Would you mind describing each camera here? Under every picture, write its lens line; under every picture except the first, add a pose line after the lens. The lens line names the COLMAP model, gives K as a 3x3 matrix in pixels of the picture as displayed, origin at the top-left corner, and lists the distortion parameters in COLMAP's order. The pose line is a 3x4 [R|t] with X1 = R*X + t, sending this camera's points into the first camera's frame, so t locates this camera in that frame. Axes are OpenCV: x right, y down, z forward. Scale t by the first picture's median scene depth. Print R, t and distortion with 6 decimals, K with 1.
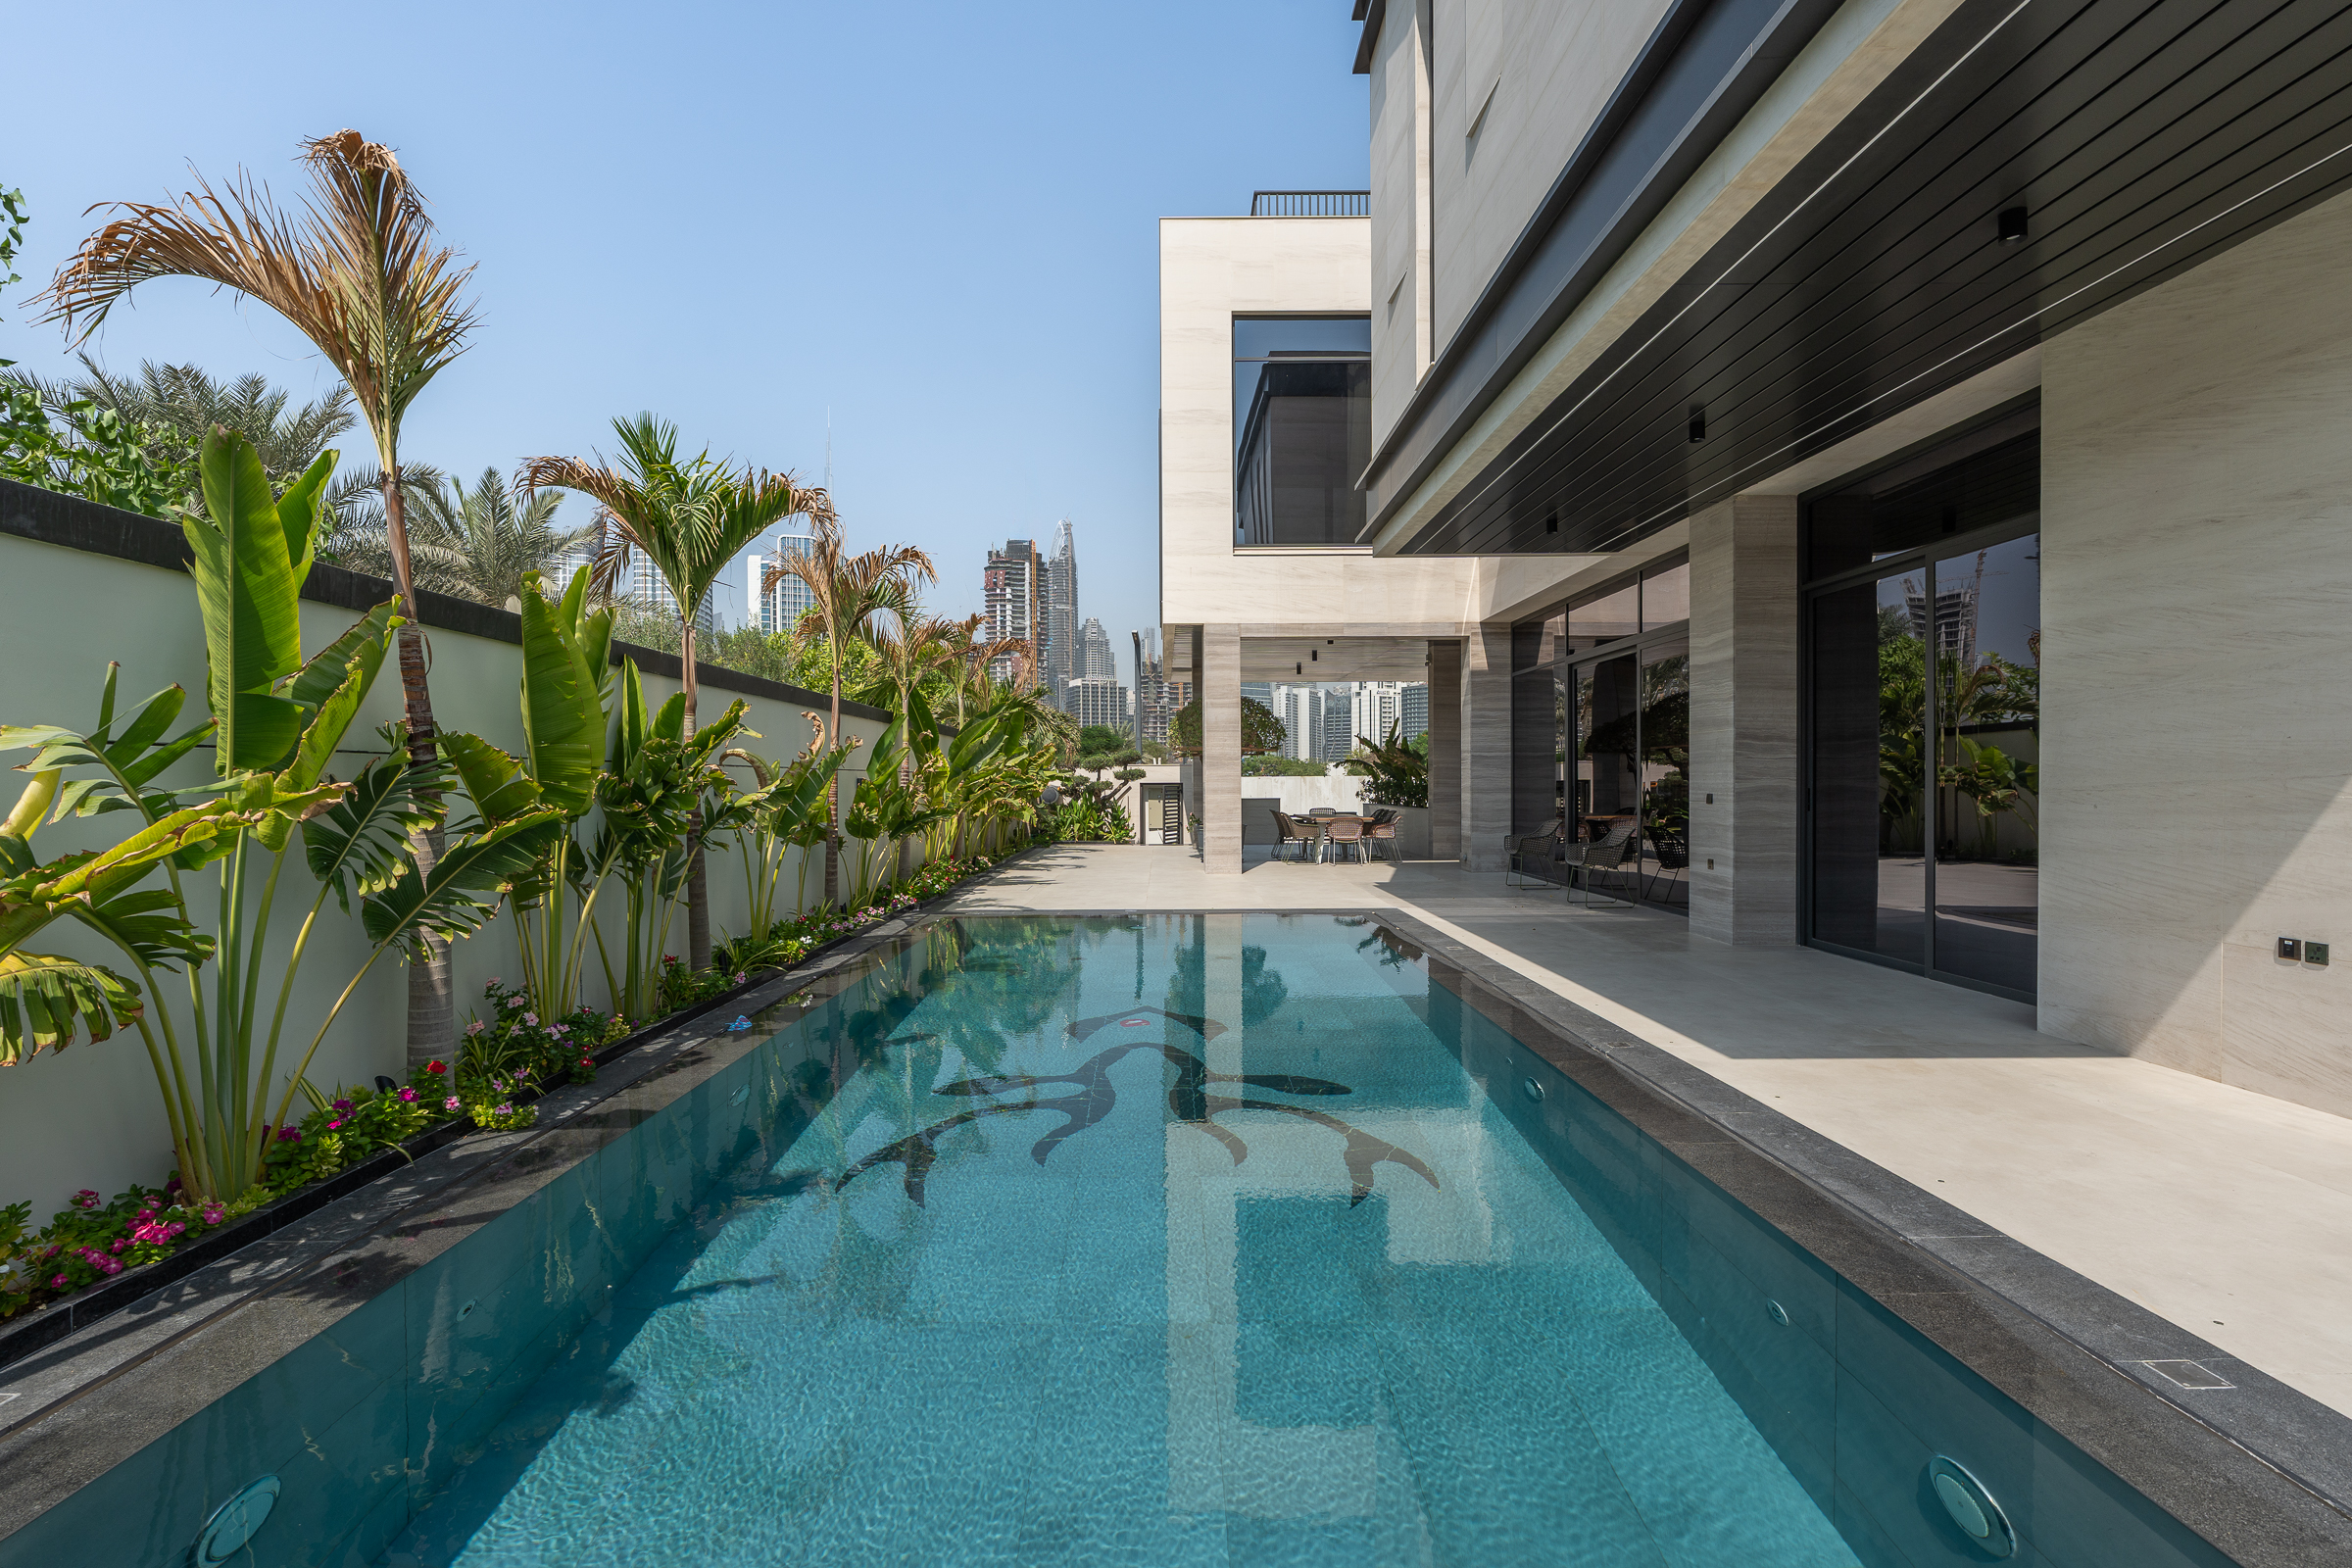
lens RADIAL K [[1111.6, 0, 1176.0], [0, 1111.6, 784.0], [0, 0, 1]] dist [-0.001828, 0.000792]
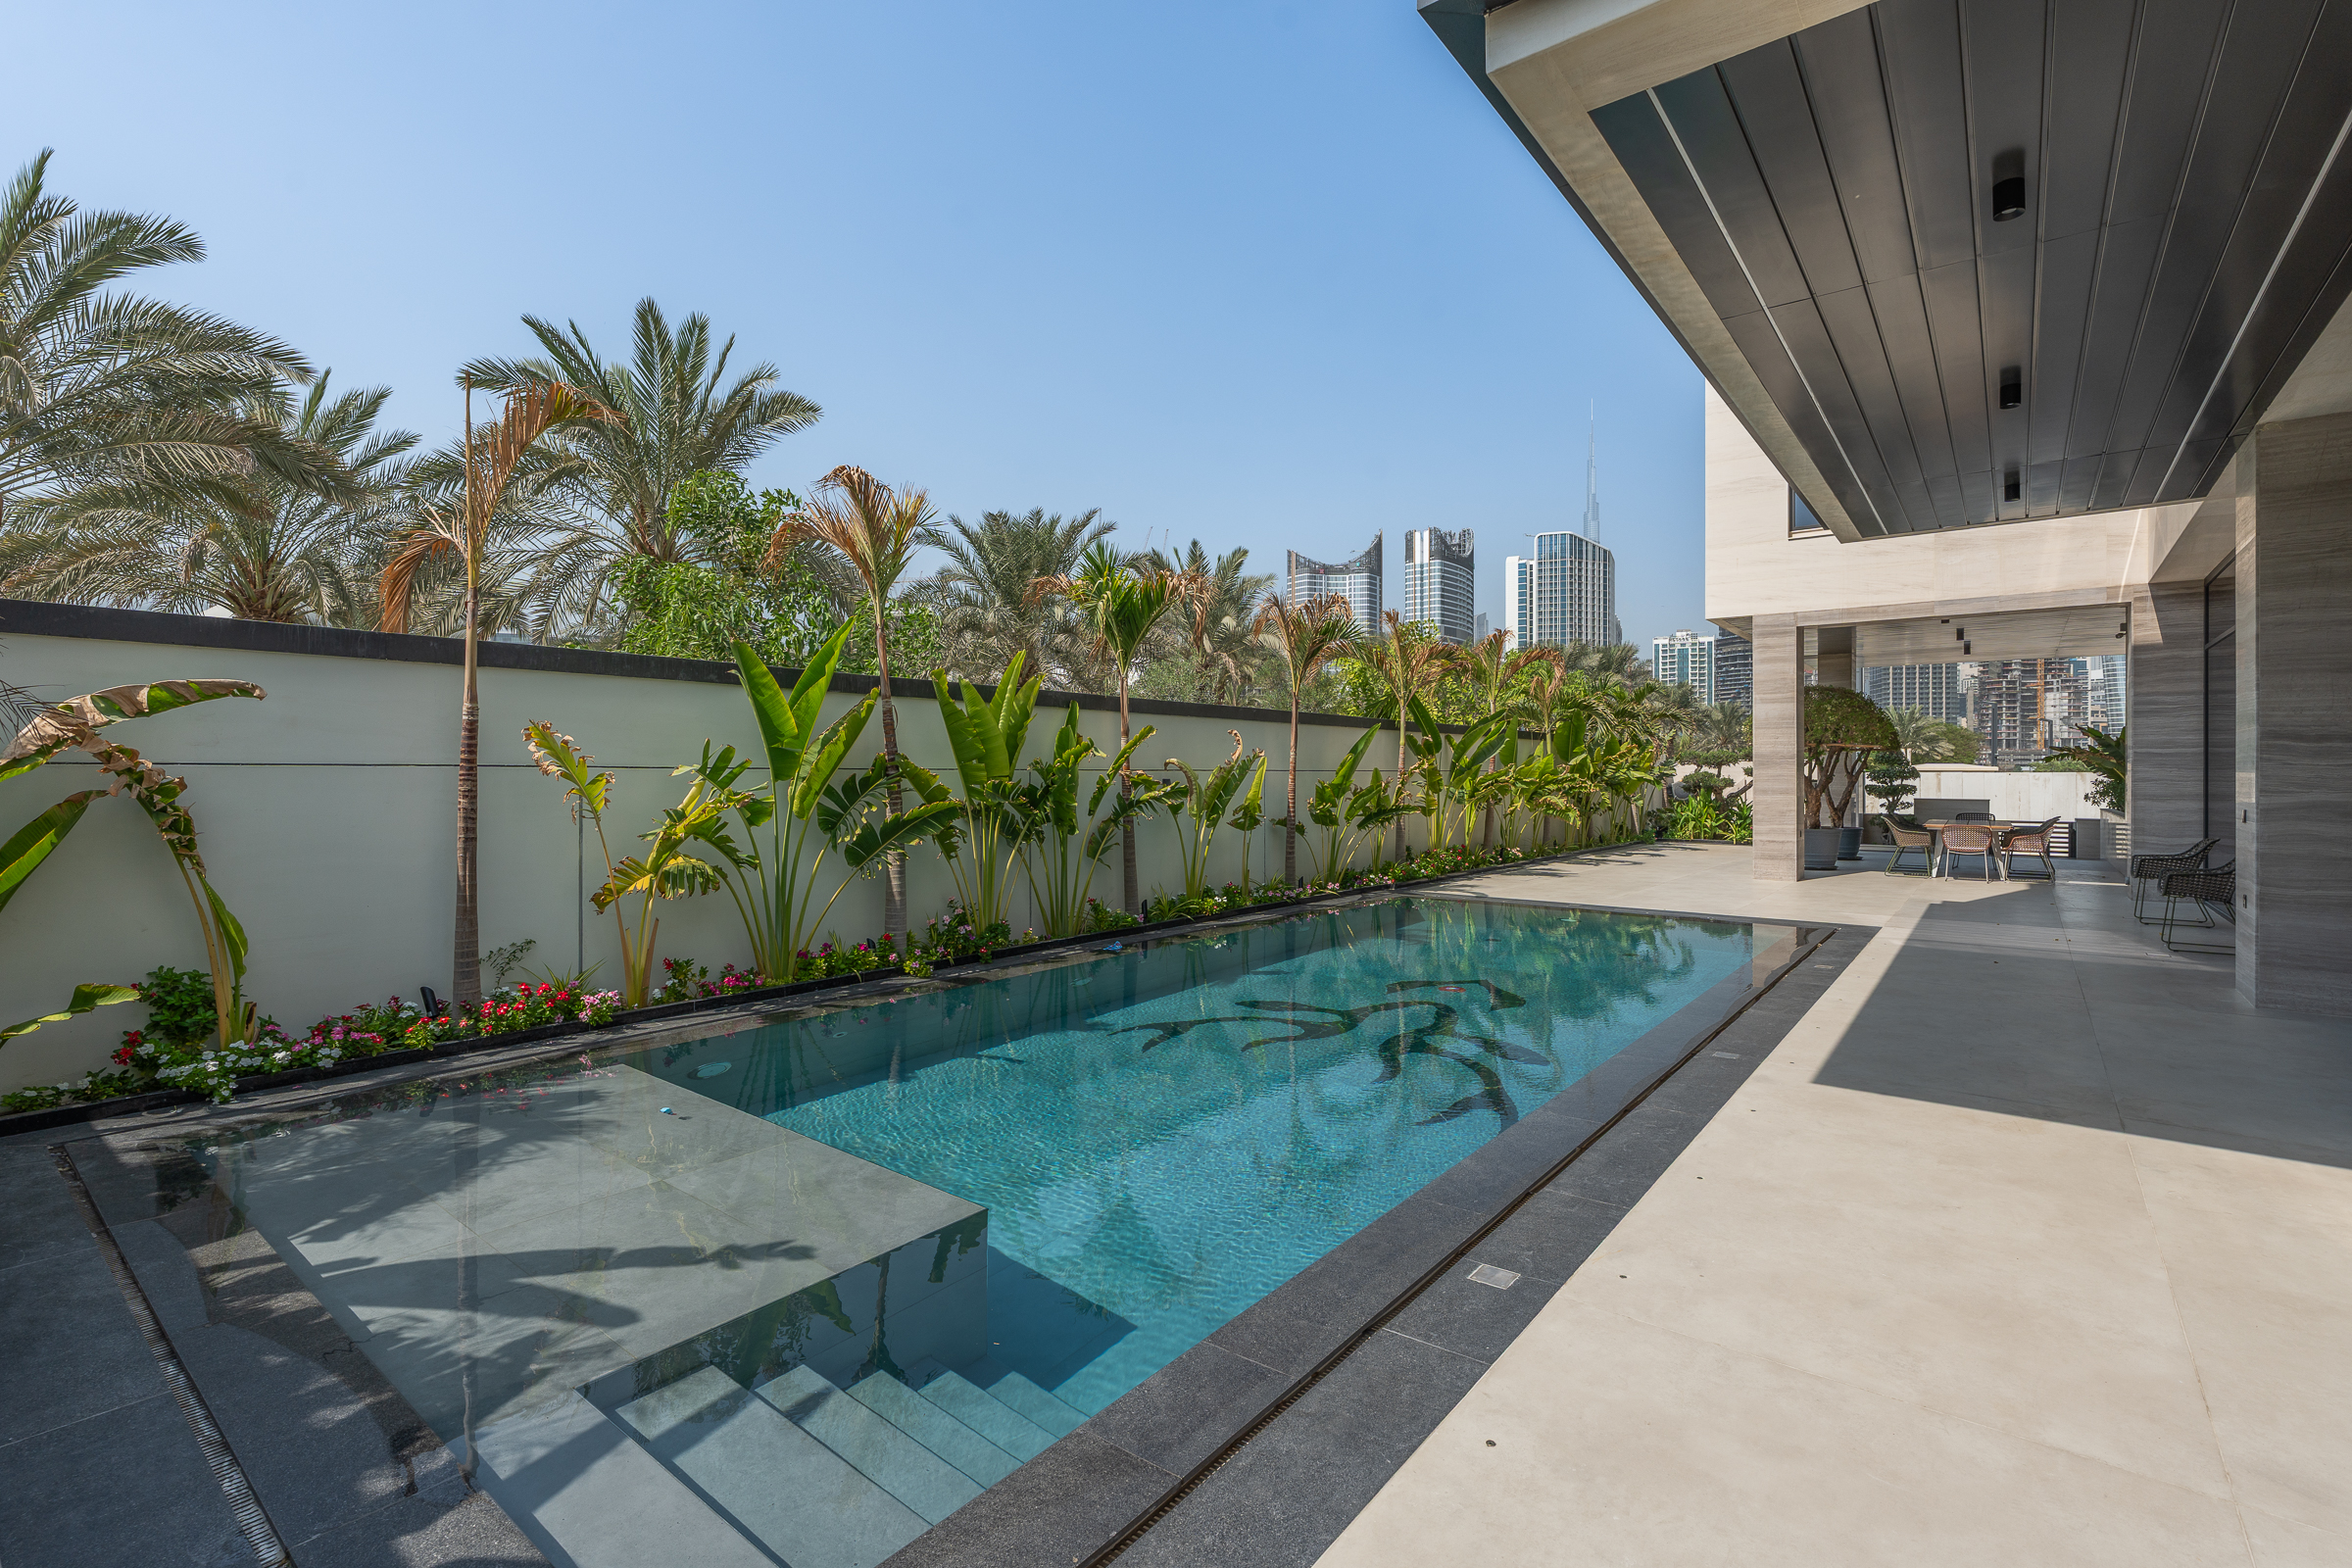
lens RADIAL K [[1083.0, 0, 1173.1], [0, 1083.0, 767.9], [0, 0, 1]] dist [0.000031, 0.000383]
pose [[0.777890, 0.003996, -0.628387, 0.329184], [-0.007552, 0.999967, -0.002990, -0.010984], [0.628355, 0.007071, 0.777895, -0.047437]]
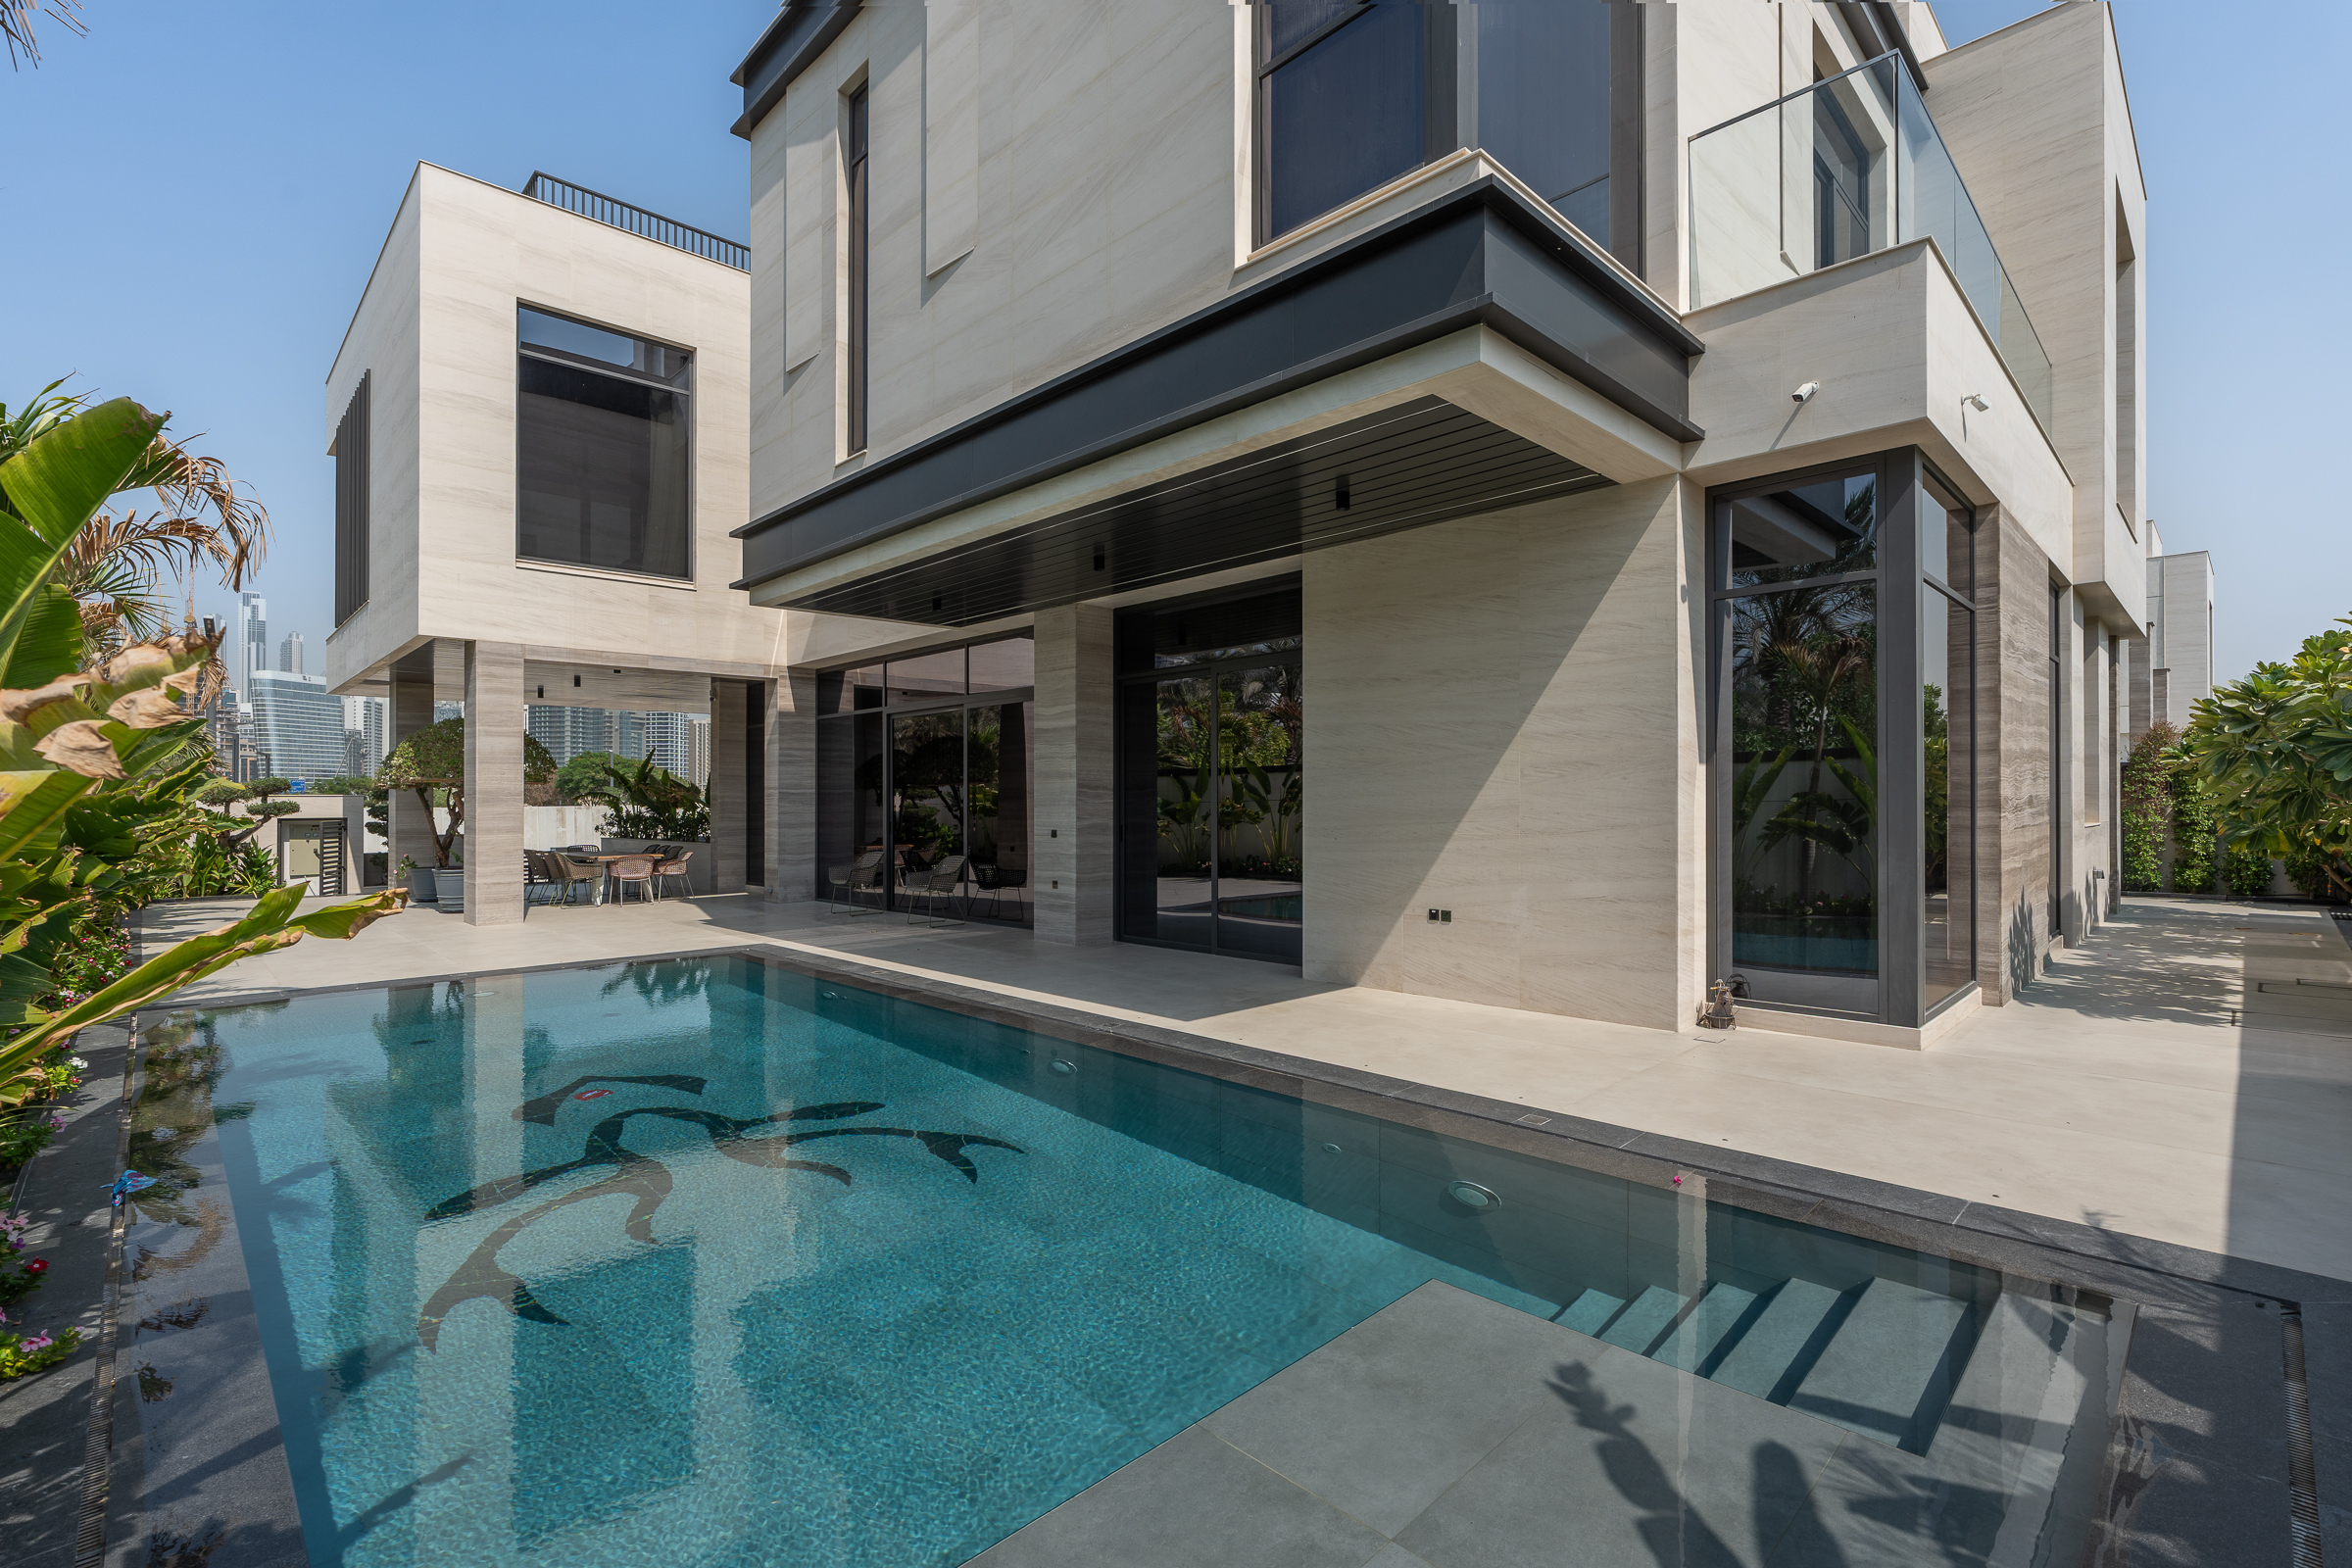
lens RADIAL K [[1049.8, 0, 1224.9], [0, 1049.8, 787.0], [0, 0, 1]] dist [-0.002824, 0.000190]
pose [[0.704009, 0.010115, 0.710119, -0.213807], [0.004755, 0.999809, -0.018956, -0.014733], [-0.710175, 0.016722, 0.703826, 0.003482]]
